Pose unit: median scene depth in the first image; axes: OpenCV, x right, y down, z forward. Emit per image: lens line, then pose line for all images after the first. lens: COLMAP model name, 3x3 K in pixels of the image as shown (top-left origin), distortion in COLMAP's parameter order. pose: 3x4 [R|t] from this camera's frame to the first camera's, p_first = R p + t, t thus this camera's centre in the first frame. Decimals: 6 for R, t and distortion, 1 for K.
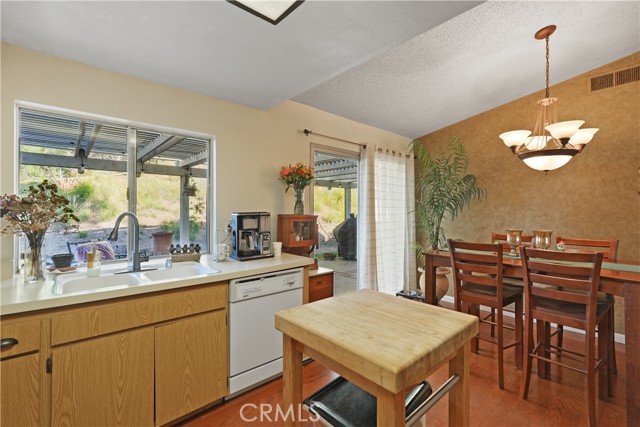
lens RADIAL K [[286.2, 0, 319.1], [0, 286.2, 209.6], [0, 0, 1]] dist [-0.016629, 0.009142]
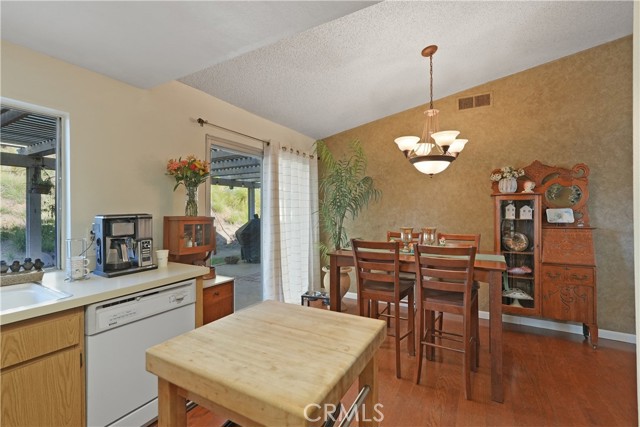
lens RADIAL K [[286.2, 0, 319.5], [0, 286.2, 208.9], [0, 0, 1]] dist [-0.016629, 0.009142]
pose [[0.945632, -0.004467, 0.325207, 0.018192], [0.005761, 0.999979, -0.003016, -0.000267], [-0.325186, 0.004726, 0.945638, 0.082262]]
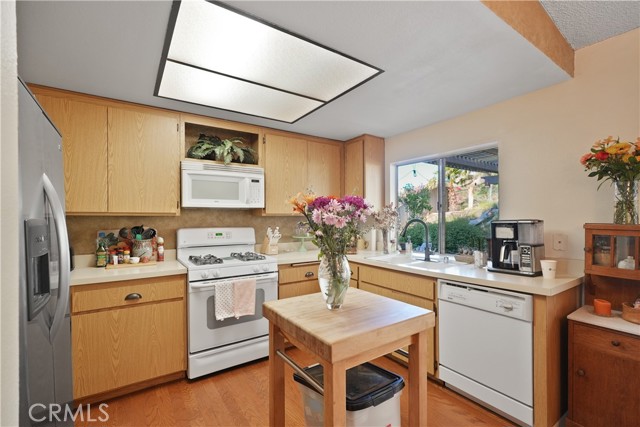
lens RADIAL K [[286.2, 0, 321.3], [0, 286.2, 219.0], [0, 0, 1]] dist [-0.016629, 0.009142]
pose [[-0.127242, 0.002575, -0.991868, 0.731364], [0.007442, 0.999971, 0.001642, 0.001544], [0.991844, -0.007172, -0.127258, 0.563791]]
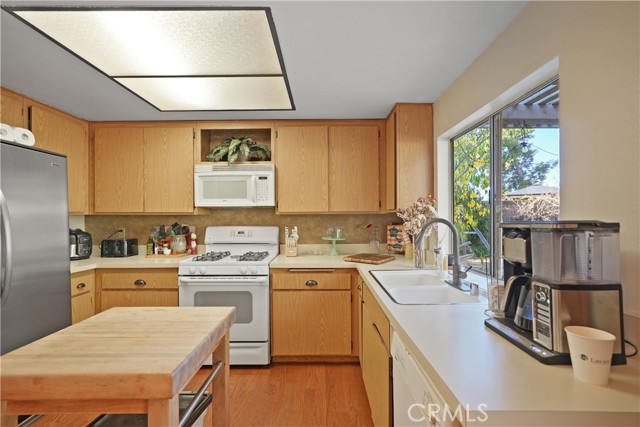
lens RADIAL K [[286.2, 0, 319.5], [0, 286.2, 216.3], [0, 0, 1]] dist [-0.016629, 0.009142]
pose [[-0.666596, -0.000433, -0.745419, 0.258876], [0.005605, 0.999969, -0.005593, 0.003128], [0.745398, -0.007907, -0.666573, 1.093424]]
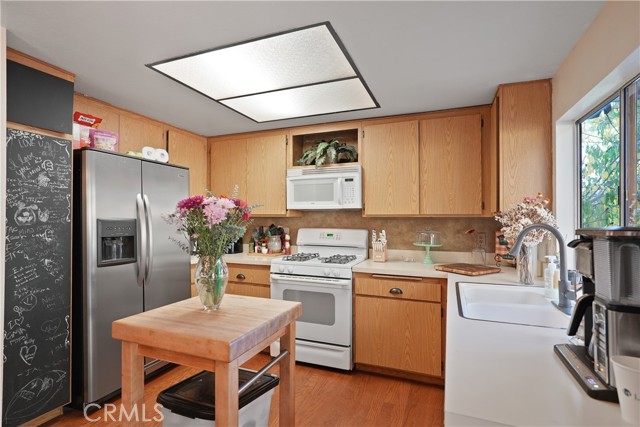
lens RADIAL K [[316.0, 0, 318.4], [0, 316.0, 217.1], [0, 0, 1]] dist [-0.002600, 0.005012]
pose [[-0.894930, -0.010975, -0.446071, 0.215530], [-0.006153, 0.999906, -0.012257, 0.004305], [0.446163, -0.008225, -0.894914, 1.226221]]
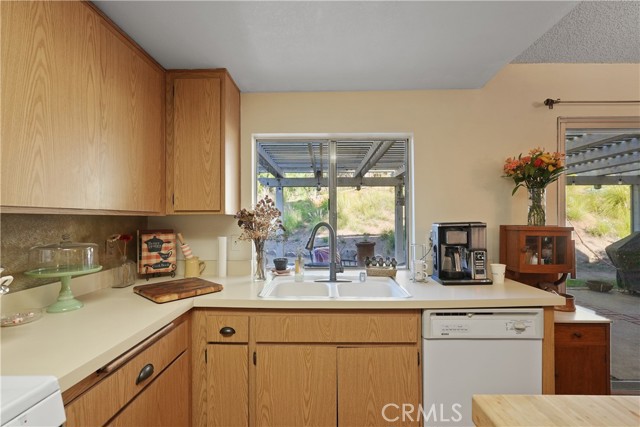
lens RADIAL K [[286.2, 0, 320.9], [0, 286.2, 219.5], [0, 0, 1]] dist [-0.016629, 0.009142]
pose [[0.740818, -0.006264, -0.671676, 0.005451], [0.007632, 0.999970, -0.000908, -0.000635], [0.671662, -0.004454, 0.740844, 0.193640]]
